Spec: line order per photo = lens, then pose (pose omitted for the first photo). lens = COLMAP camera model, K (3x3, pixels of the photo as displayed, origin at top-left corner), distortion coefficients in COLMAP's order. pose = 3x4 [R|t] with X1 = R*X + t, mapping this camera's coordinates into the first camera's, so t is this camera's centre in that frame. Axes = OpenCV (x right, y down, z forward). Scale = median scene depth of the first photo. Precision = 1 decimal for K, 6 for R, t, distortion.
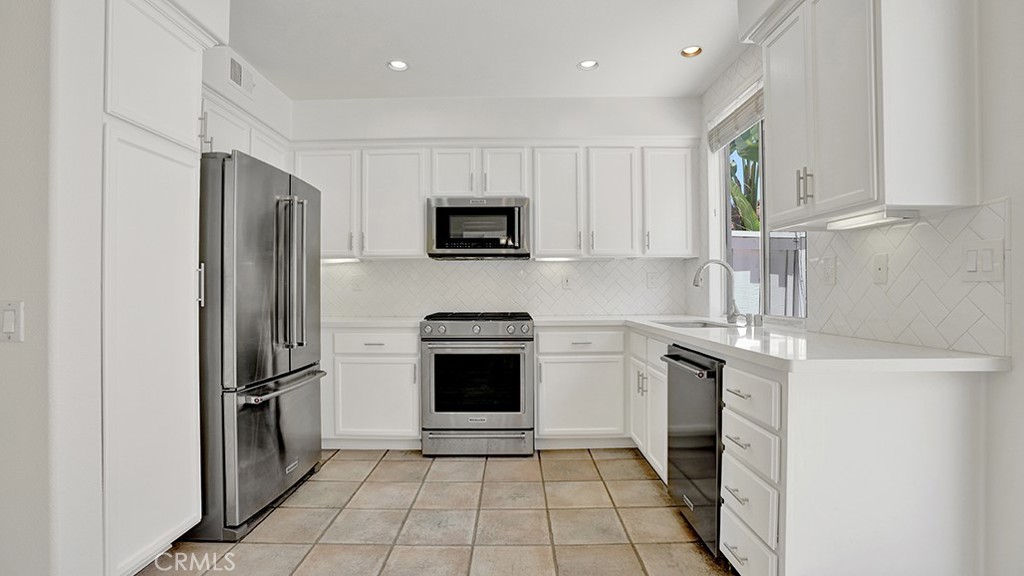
lens RADIAL K [[484.3, 0, 512.0], [0, 484.3, 288.0], [0, 0, 1]] dist [-0.039629, 0.000661]
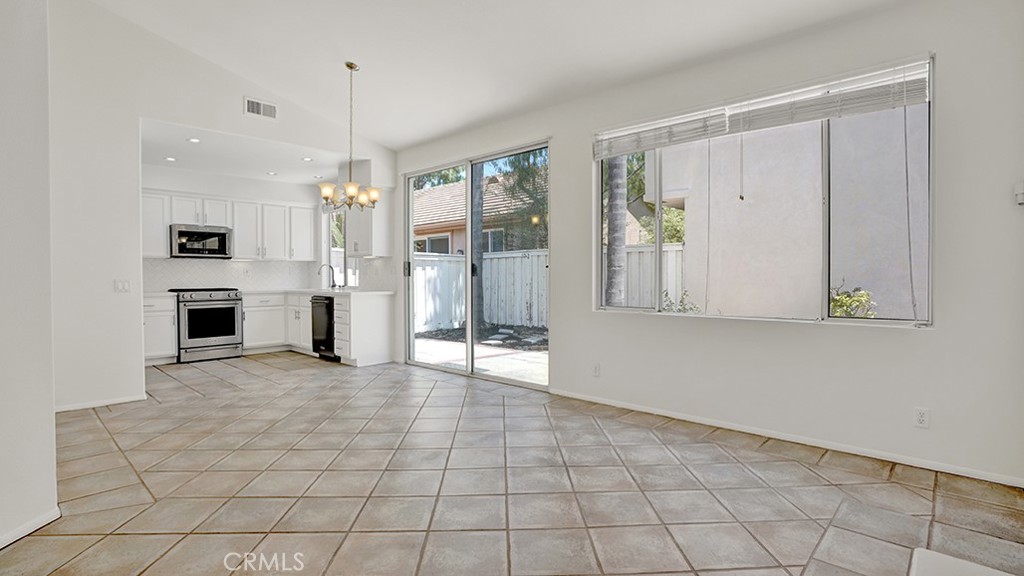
lens RADIAL K [[484.3, 0, 512.0], [0, 484.3, 288.0], [0, 0, 1]] dist [-0.039629, 0.000661]
pose [[0.685581, -0.011737, 0.727902, -0.605118], [-0.005121, 0.999768, 0.020944, 0.005935], [-0.727979, -0.018086, 0.685361, -1.158787]]
